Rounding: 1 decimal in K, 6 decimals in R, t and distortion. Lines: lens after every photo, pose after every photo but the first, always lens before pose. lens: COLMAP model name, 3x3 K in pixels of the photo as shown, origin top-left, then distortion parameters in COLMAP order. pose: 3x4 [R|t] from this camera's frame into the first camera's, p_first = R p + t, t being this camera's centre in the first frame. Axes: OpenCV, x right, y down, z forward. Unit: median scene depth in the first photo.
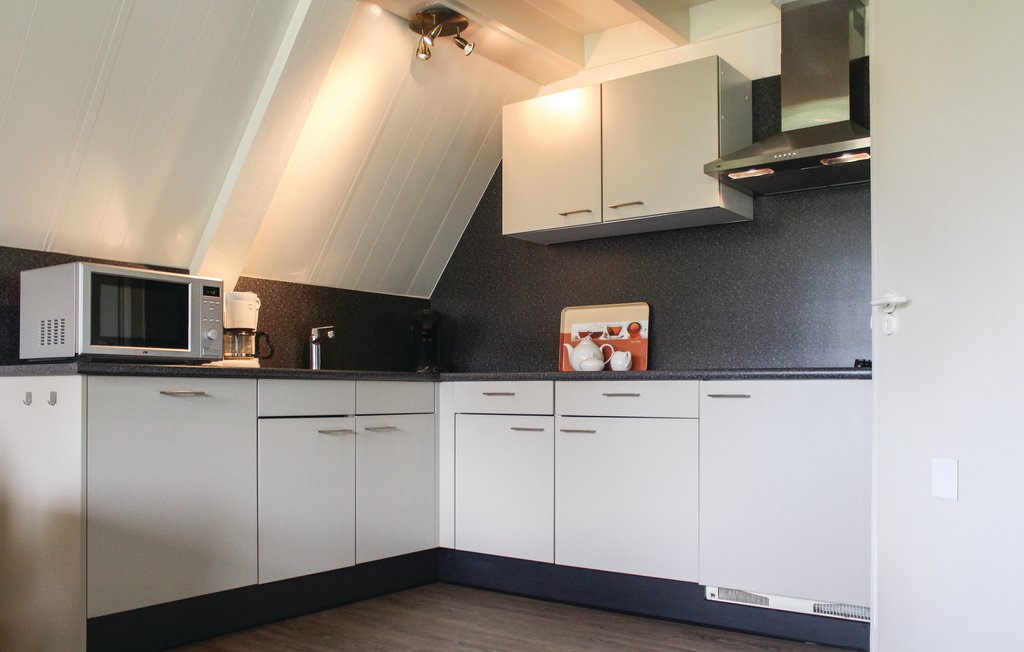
lens RADIAL K [[896.1, 0, 509.3], [0, 896.1, 330.3], [0, 0, 1]] dist [-0.009421, -0.000235]
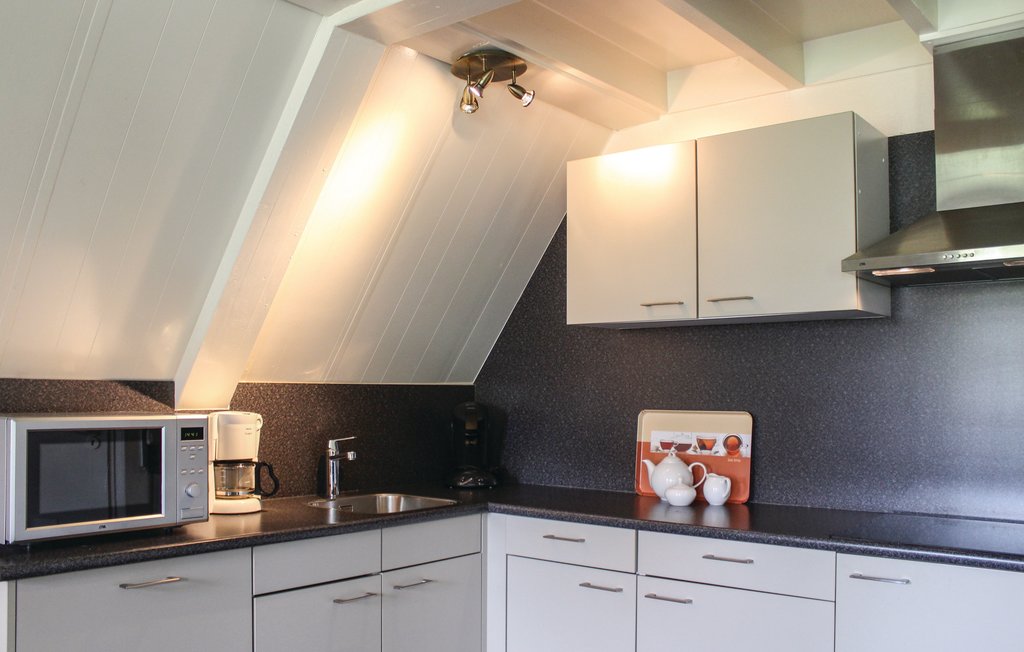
lens RADIAL K [[925.4, 0, 512.0], [0, 925.4, 326.0], [0, 0, 1]] dist [-0.107610, 0.097422]
pose [[0.999221, 0.003218, -0.039327, -0.025825], [-0.003329, 0.999991, -0.002744, -0.111586], [0.039318, 0.002872, 0.999223, 0.195470]]
